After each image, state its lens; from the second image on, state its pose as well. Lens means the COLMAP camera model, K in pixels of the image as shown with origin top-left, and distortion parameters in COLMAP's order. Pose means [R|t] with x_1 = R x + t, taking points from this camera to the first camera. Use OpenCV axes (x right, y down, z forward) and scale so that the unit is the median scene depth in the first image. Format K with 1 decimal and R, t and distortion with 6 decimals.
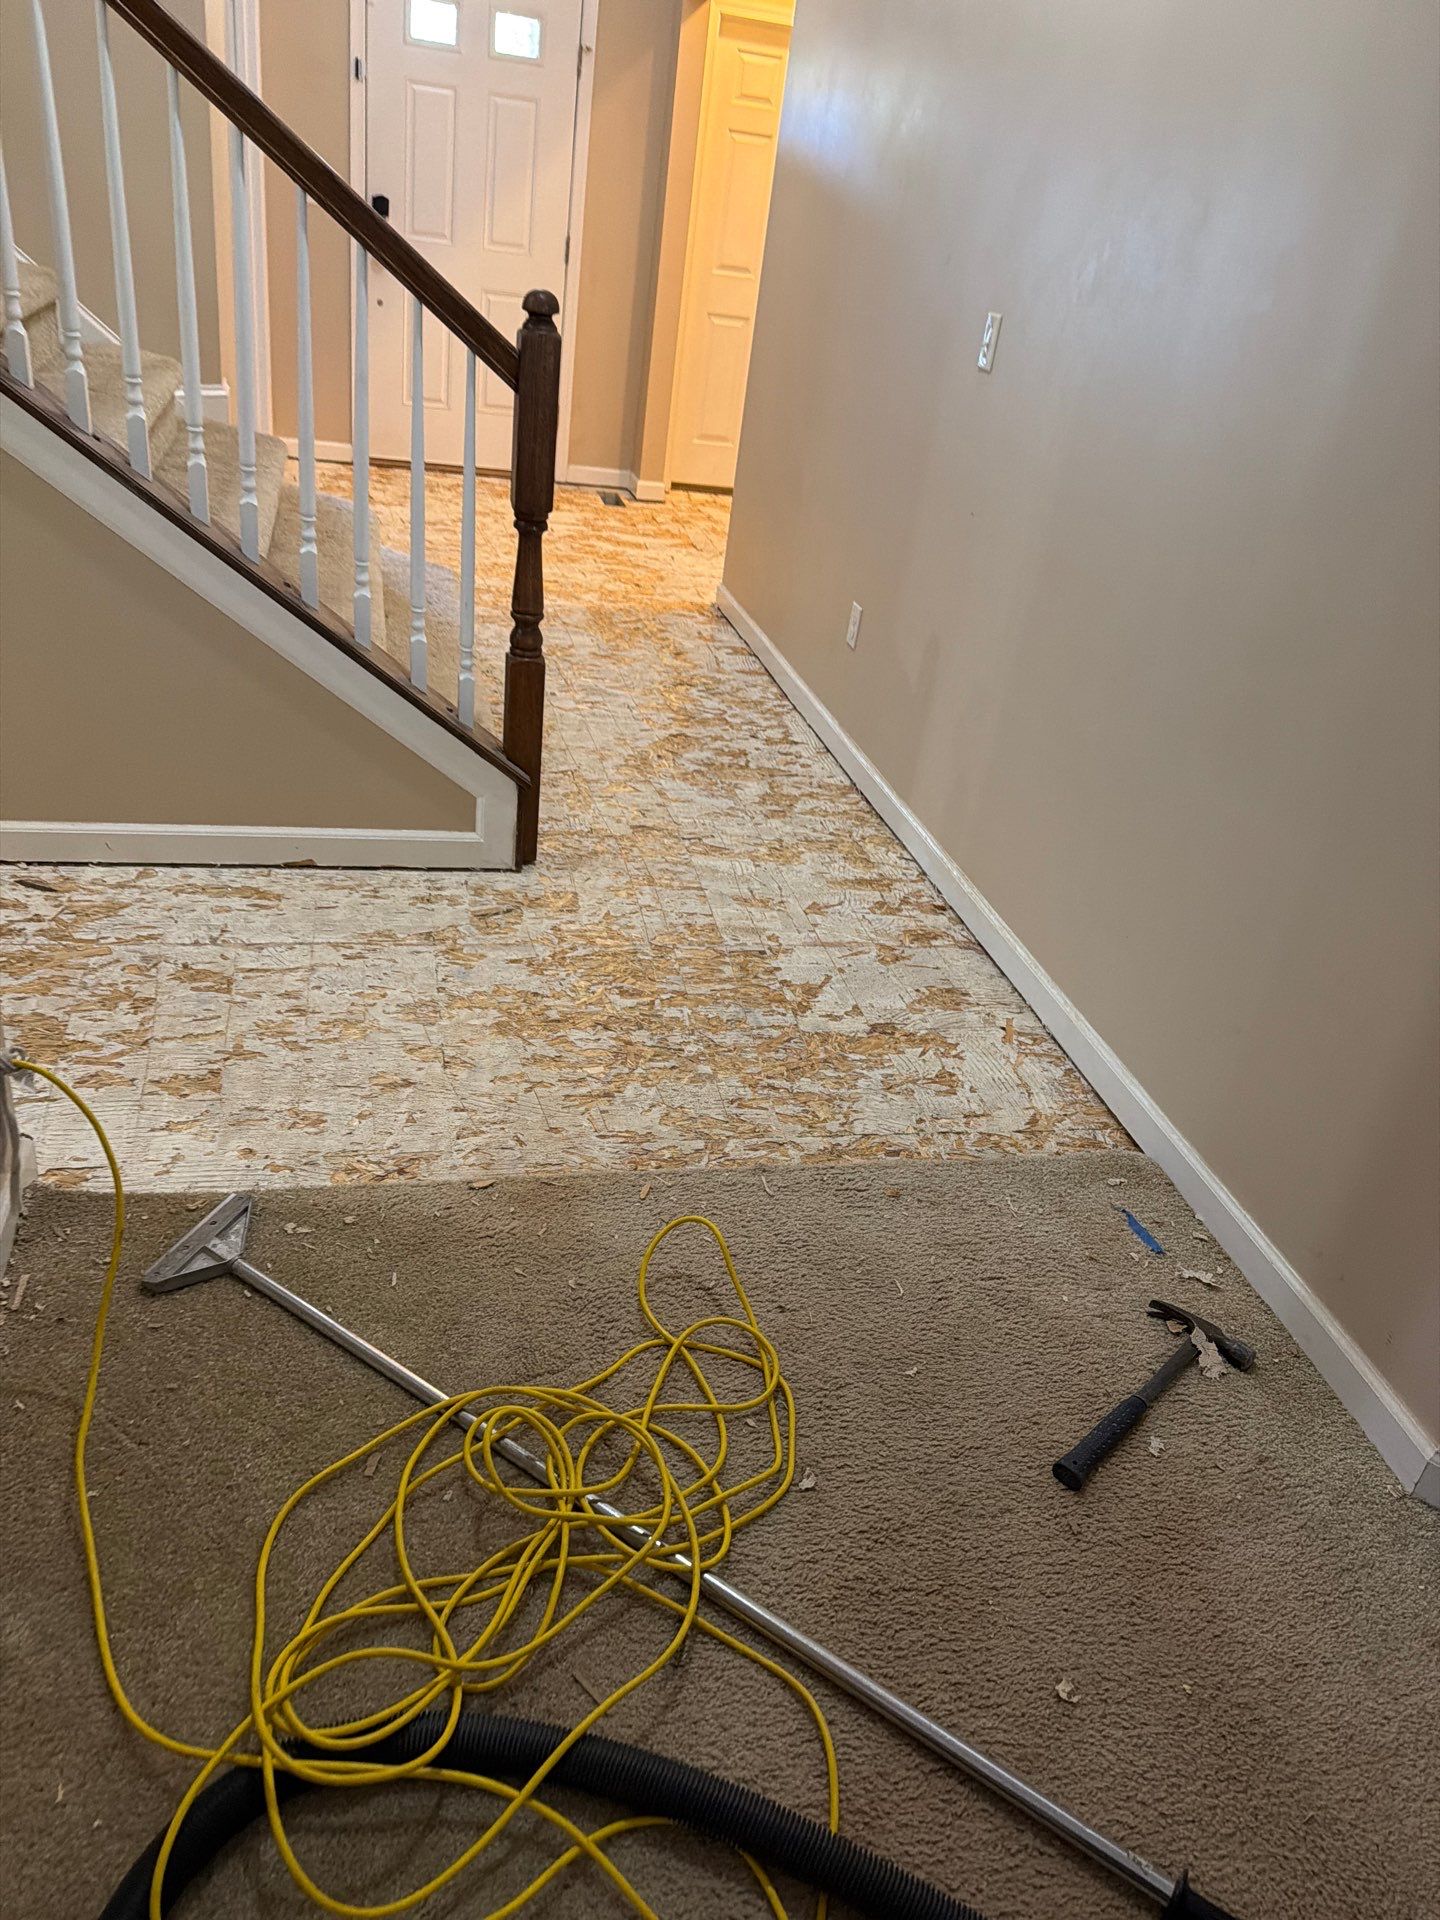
lens RADIAL K [[1300.7, 0, 720.0], [0, 1300.7, 960.0], [0, 0, 1]] dist [0.001498, -0.000670]
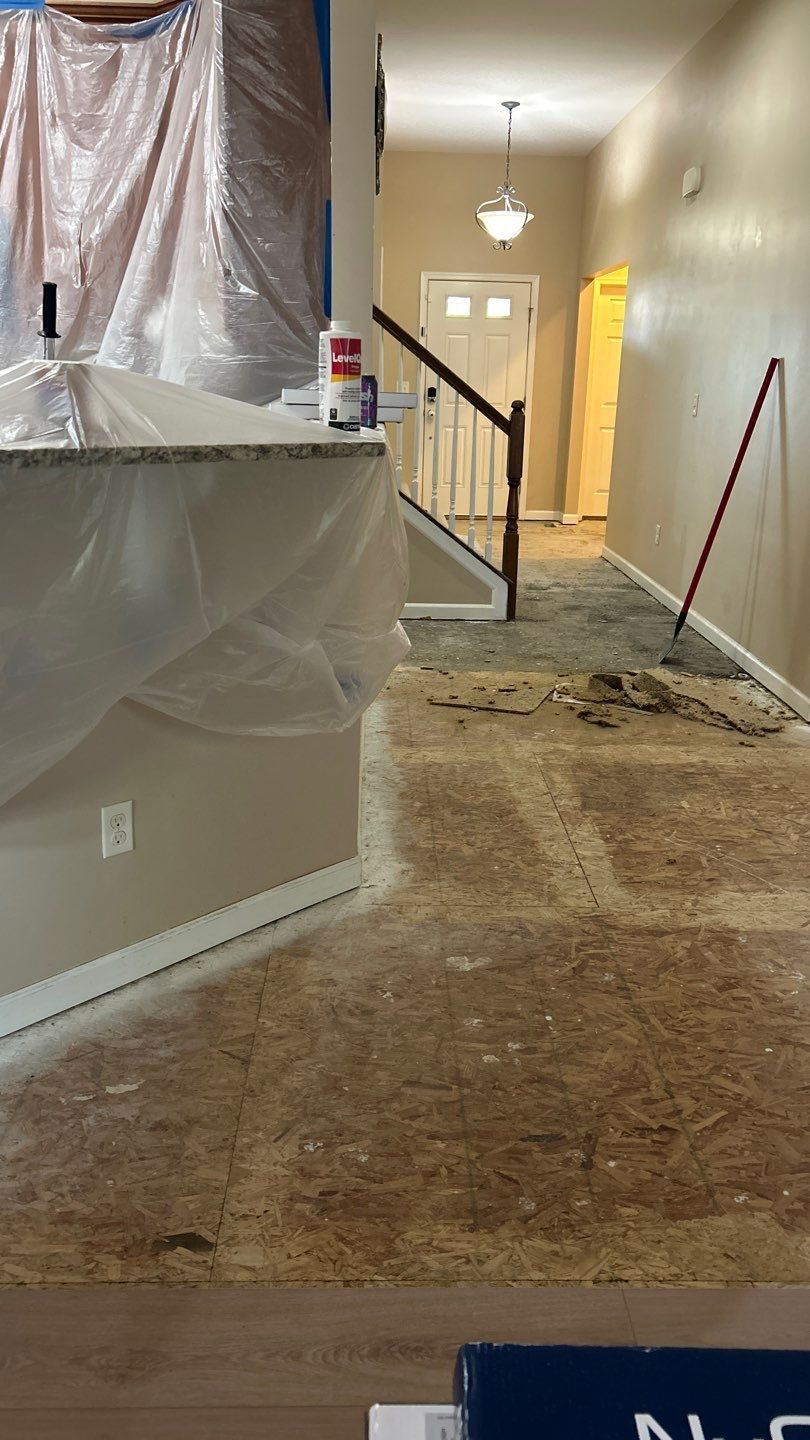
lens RADIAL K [[1076.3, 0, 405.0], [0, 1076.3, 720.0], [0, 0, 1]] dist [0.023685, -0.001763]
pose [[0.974912, -0.033721, -0.220022, 0.099064], [-0.017287, 0.974002, -0.225879, 0.595311], [0.221918, 0.224016, 0.948983, -0.963206]]
